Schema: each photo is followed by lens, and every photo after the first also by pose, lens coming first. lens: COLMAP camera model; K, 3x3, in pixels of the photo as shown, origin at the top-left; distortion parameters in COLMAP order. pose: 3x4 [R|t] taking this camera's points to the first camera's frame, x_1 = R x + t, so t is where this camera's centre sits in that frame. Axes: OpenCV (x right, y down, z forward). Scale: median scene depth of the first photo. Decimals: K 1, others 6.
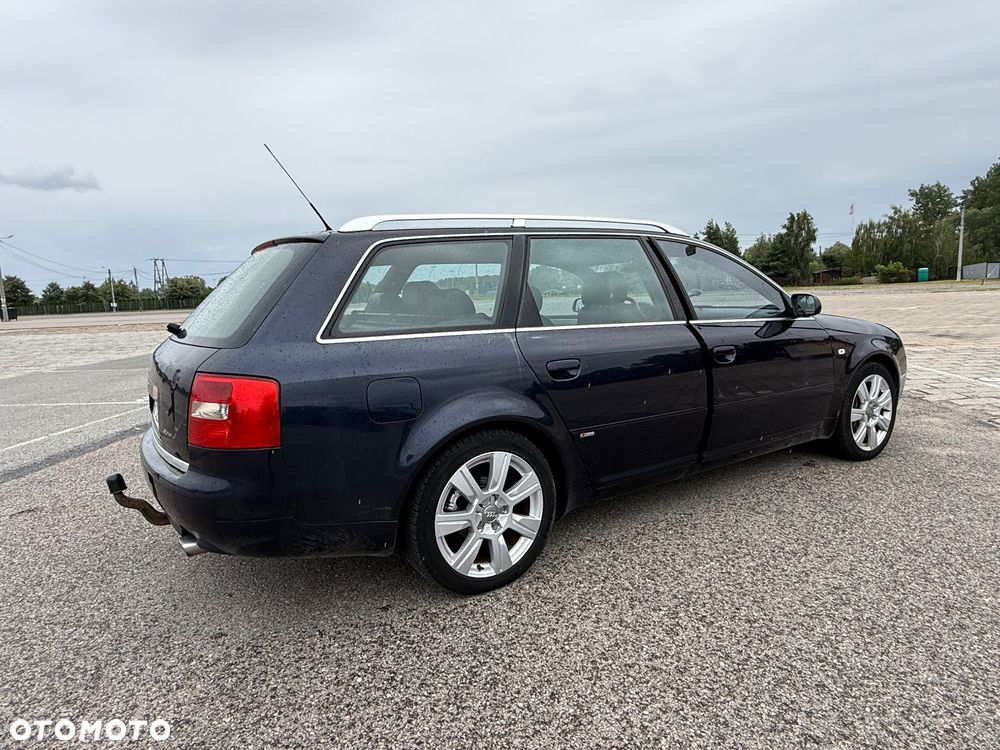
lens RADIAL K [[598.9, 0, 499.1], [0, 598.9, 375.3], [0, 0, 1]] dist [0.000966, -0.000276]
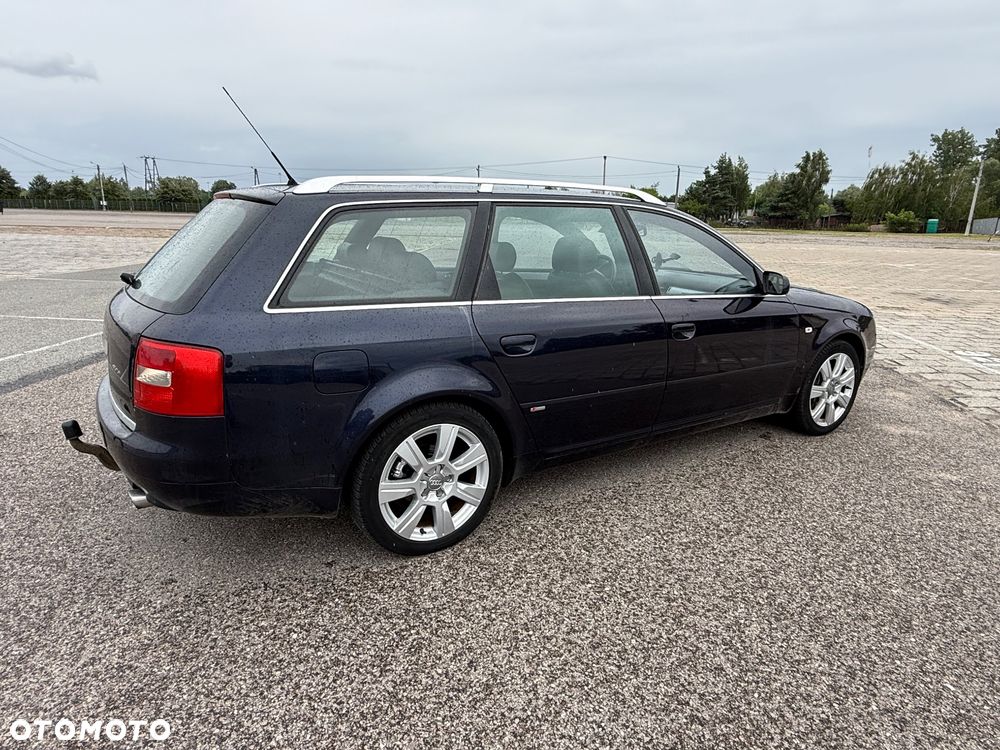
lens RADIAL K [[598.9, 0, 498.6], [0, 598.9, 372.8], [0, 0, 1]] dist [0.000966, -0.000276]
pose [[0.997986, 0.062238, 0.012260, 0.069593], [-0.063259, 0.990807, 0.119583, -0.085628], [-0.004705, -0.120118, 0.992748, -0.004765]]
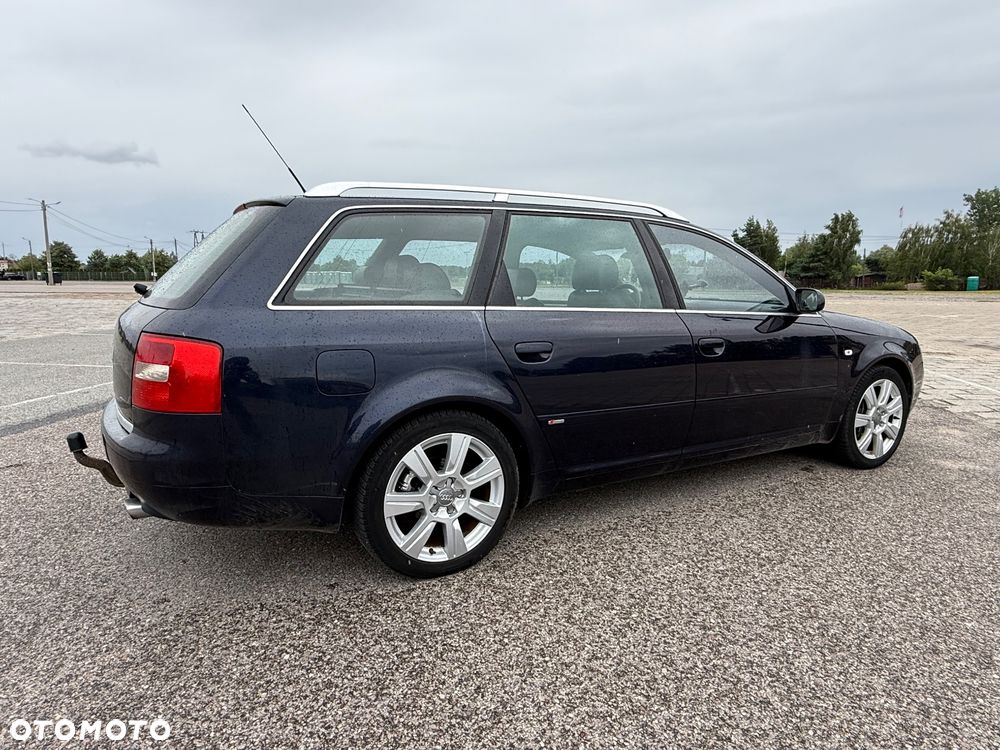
lens RADIAL K [[598.9, 0, 496.6], [0, 598.9, 375.2], [0, 0, 1]] dist [0.000966, -0.000276]
pose [[0.997223, 0.056410, -0.048626, 0.102018], [-0.055417, 0.998231, 0.021540, 0.010020], [0.049755, -0.018786, 0.998585, 0.043936]]
